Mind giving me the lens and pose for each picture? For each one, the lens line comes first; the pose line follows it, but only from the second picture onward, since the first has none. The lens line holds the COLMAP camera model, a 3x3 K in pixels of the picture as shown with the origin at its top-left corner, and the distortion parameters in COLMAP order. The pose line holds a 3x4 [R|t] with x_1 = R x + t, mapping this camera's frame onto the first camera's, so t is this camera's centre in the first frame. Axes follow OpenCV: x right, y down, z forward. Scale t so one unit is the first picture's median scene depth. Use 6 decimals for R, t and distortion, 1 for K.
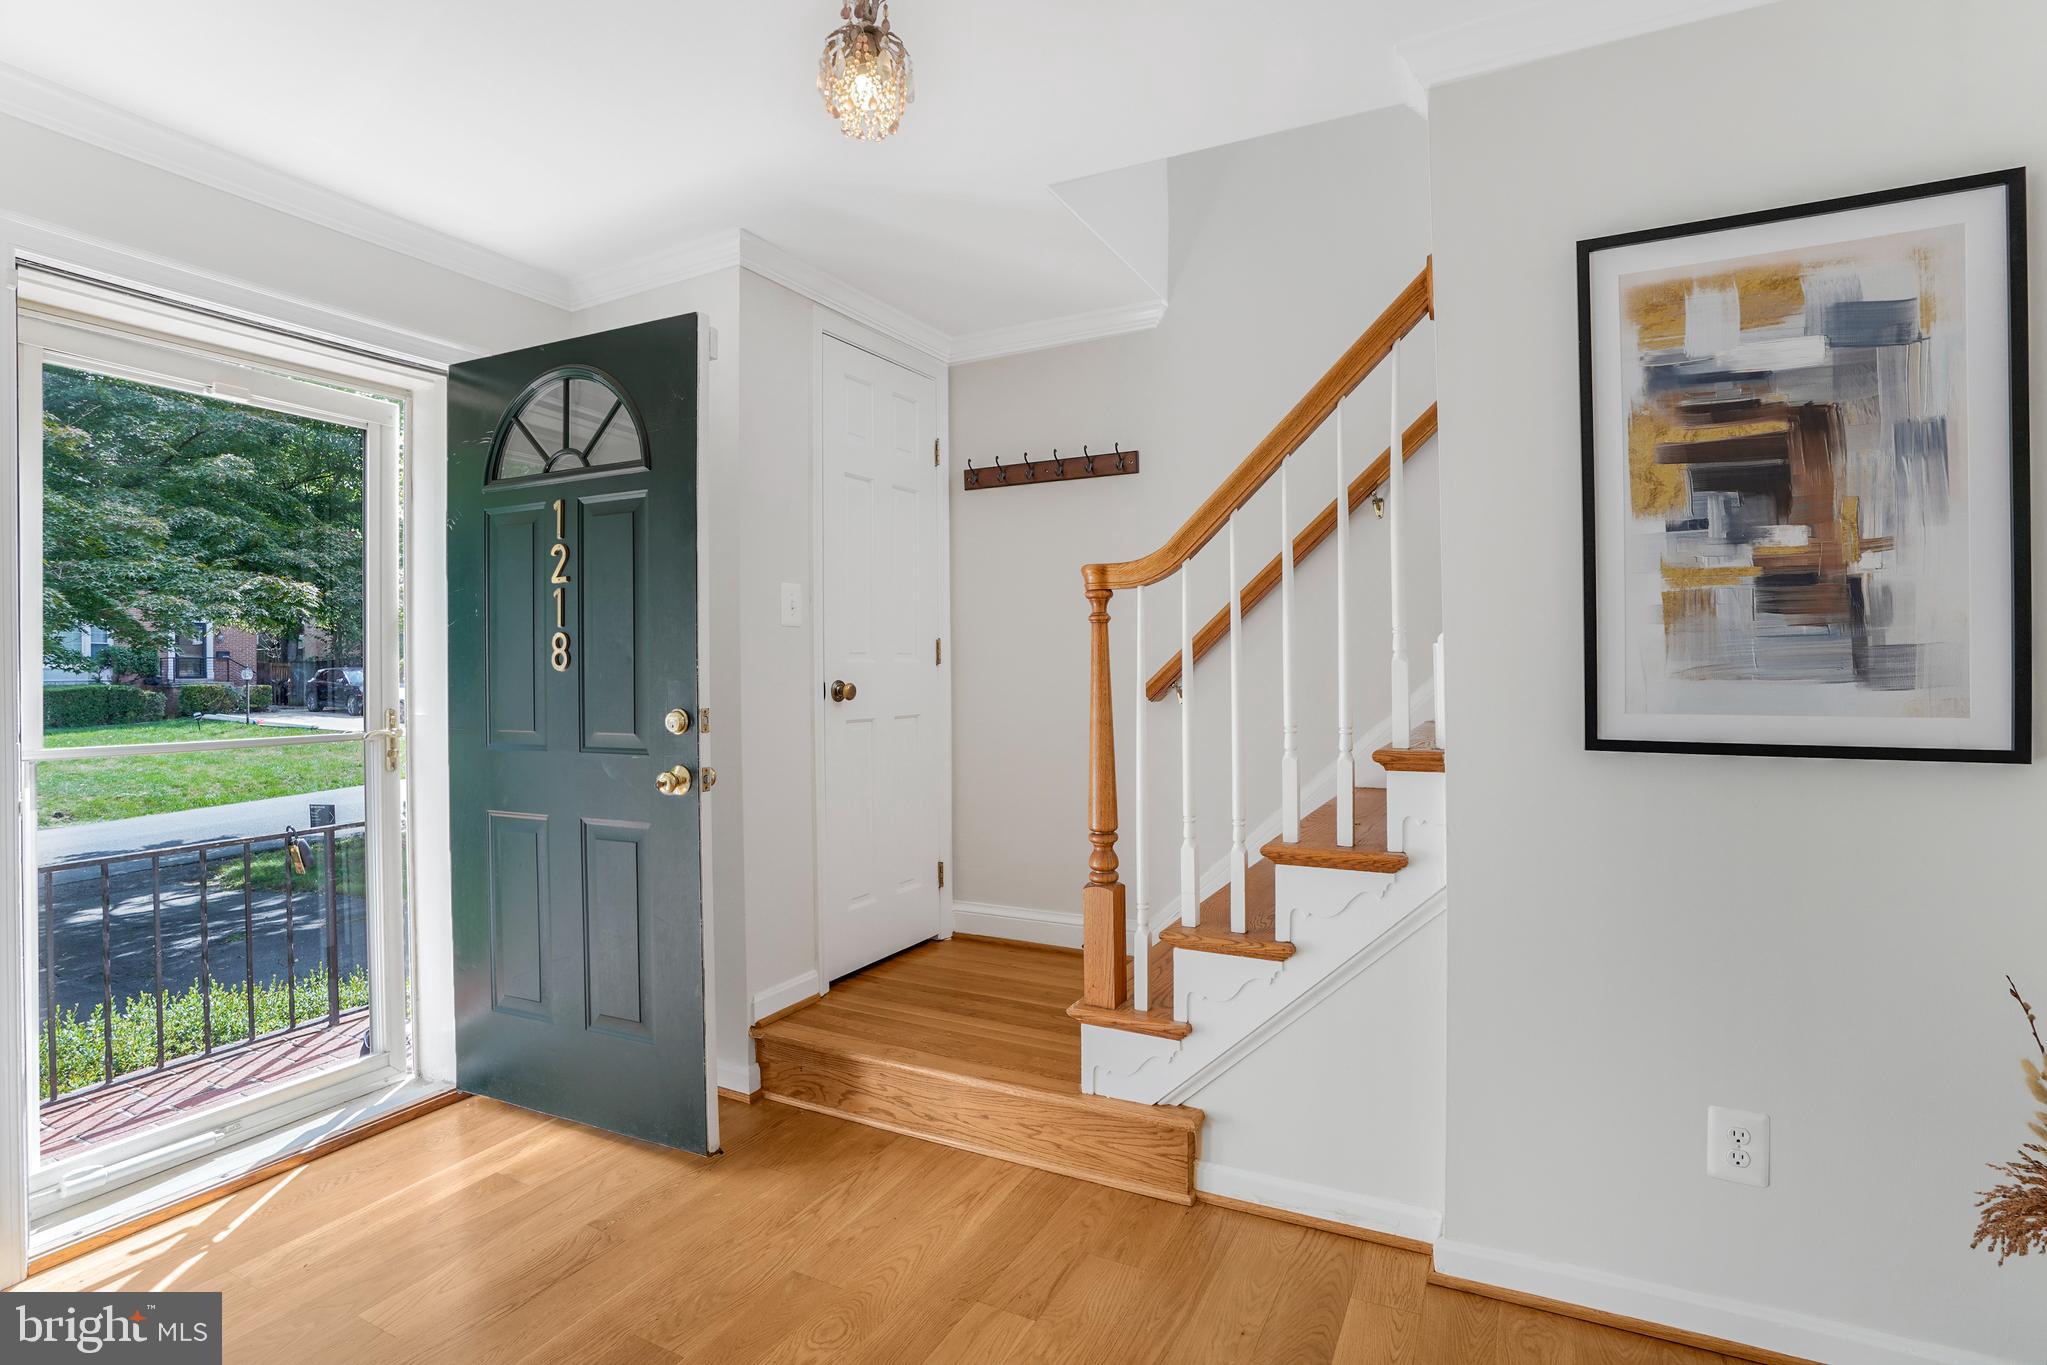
lens RADIAL K [[964.7, 0, 1029.6], [0, 964.7, 664.5], [0, 0, 1]] dist [-0.061627, 0.024837]
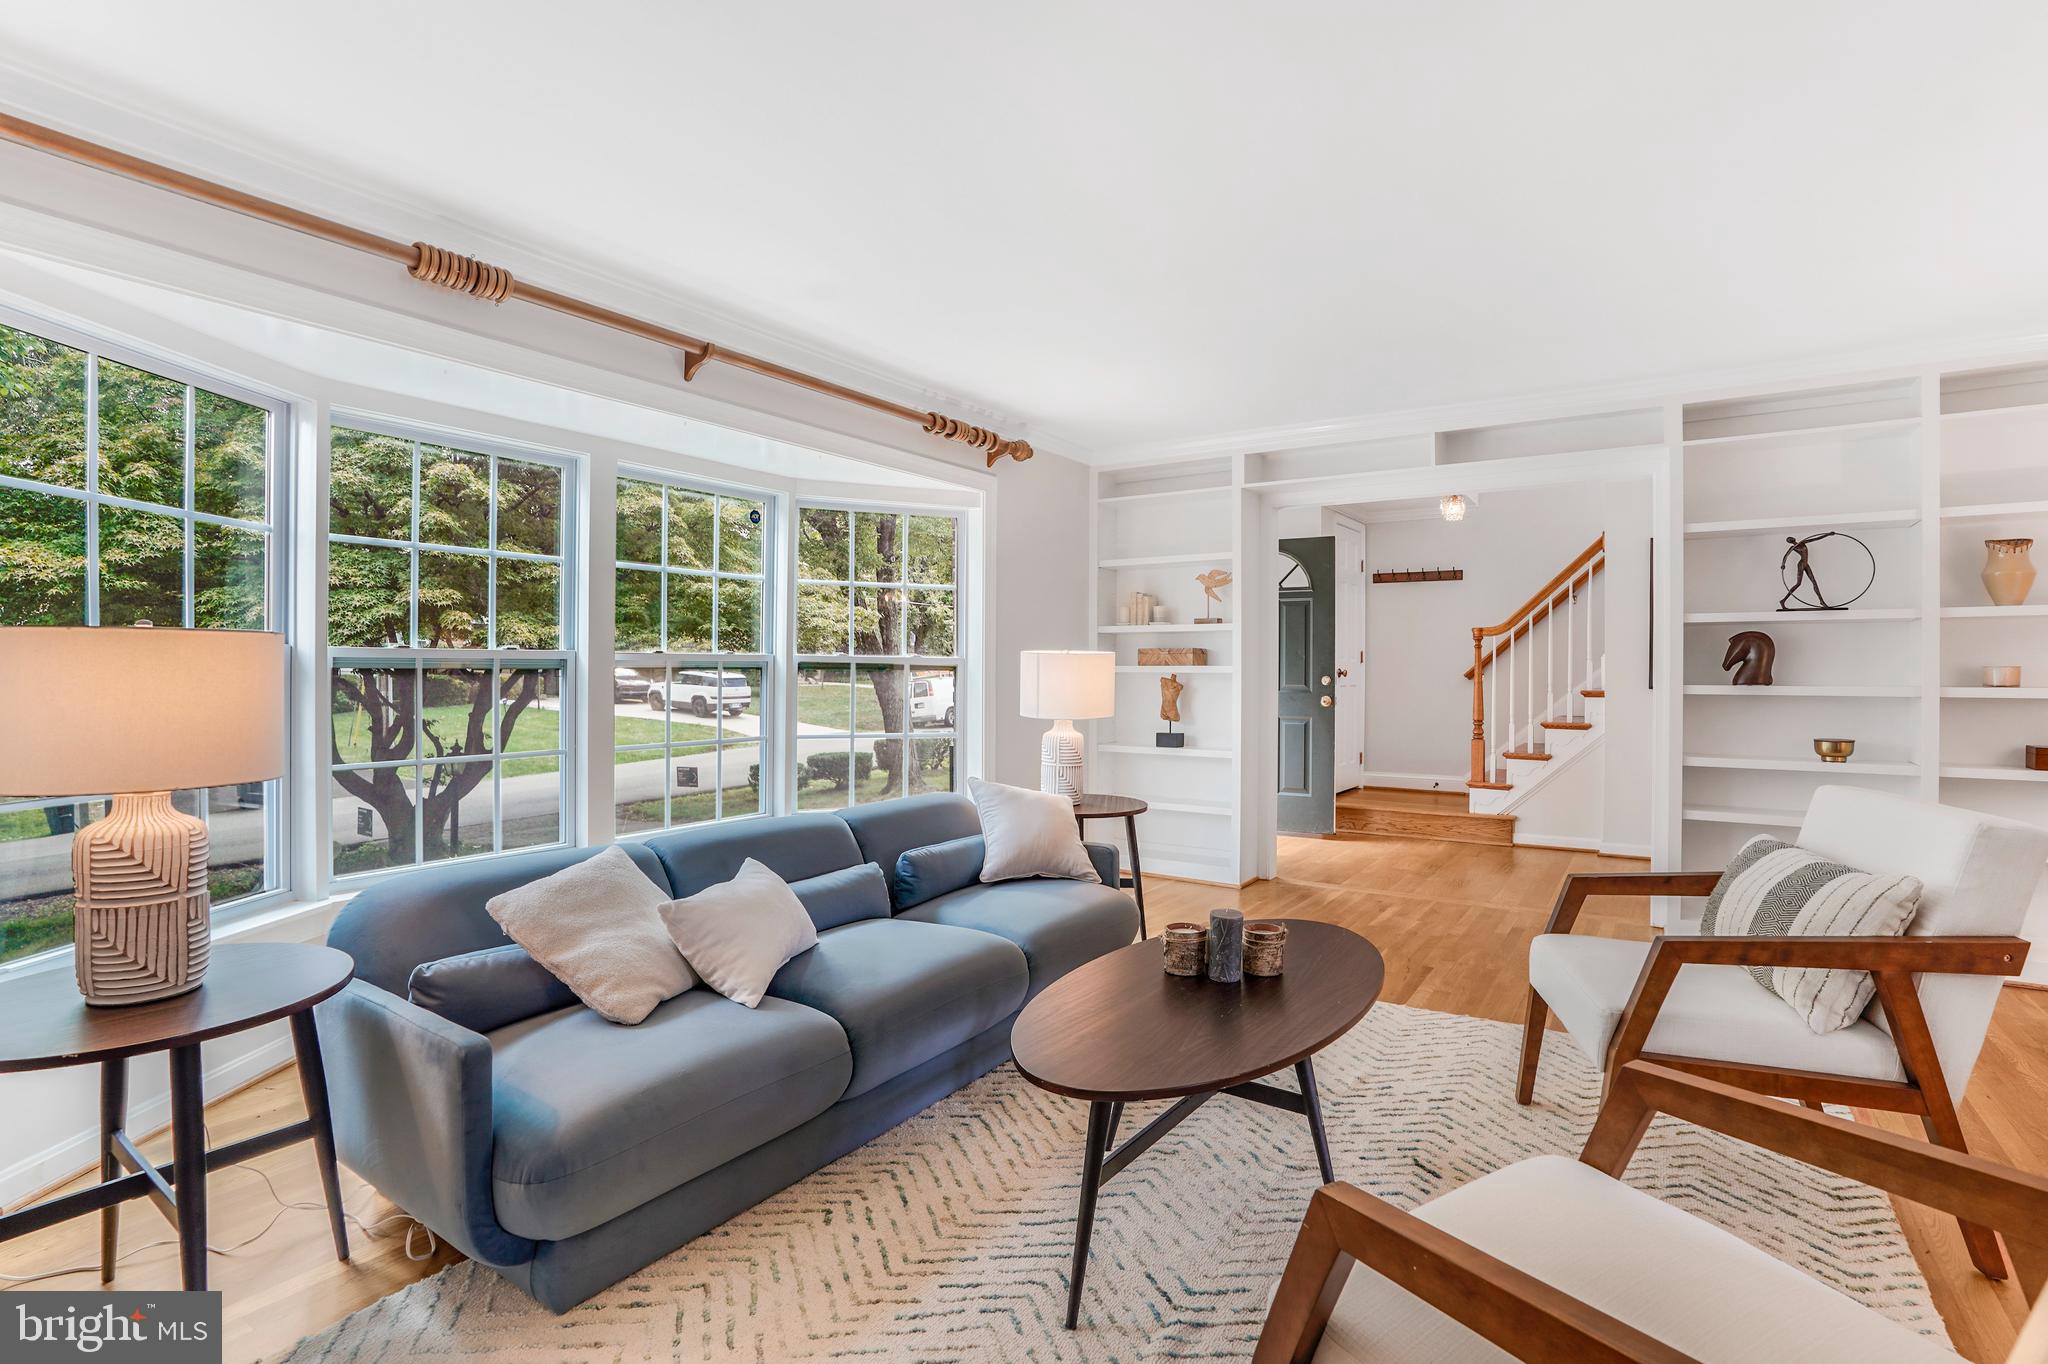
lens RADIAL K [[965.2, 0, 1030.2], [0, 965.2, 683.3], [0, 0, 1]] dist [-0.061627, 0.024837]
pose [[0.992674, 0.017049, -0.119613, -0.937012], [-0.015294, 0.999762, 0.015575, 0.039508], [0.119850, -0.013631, 0.992698, -2.030013]]
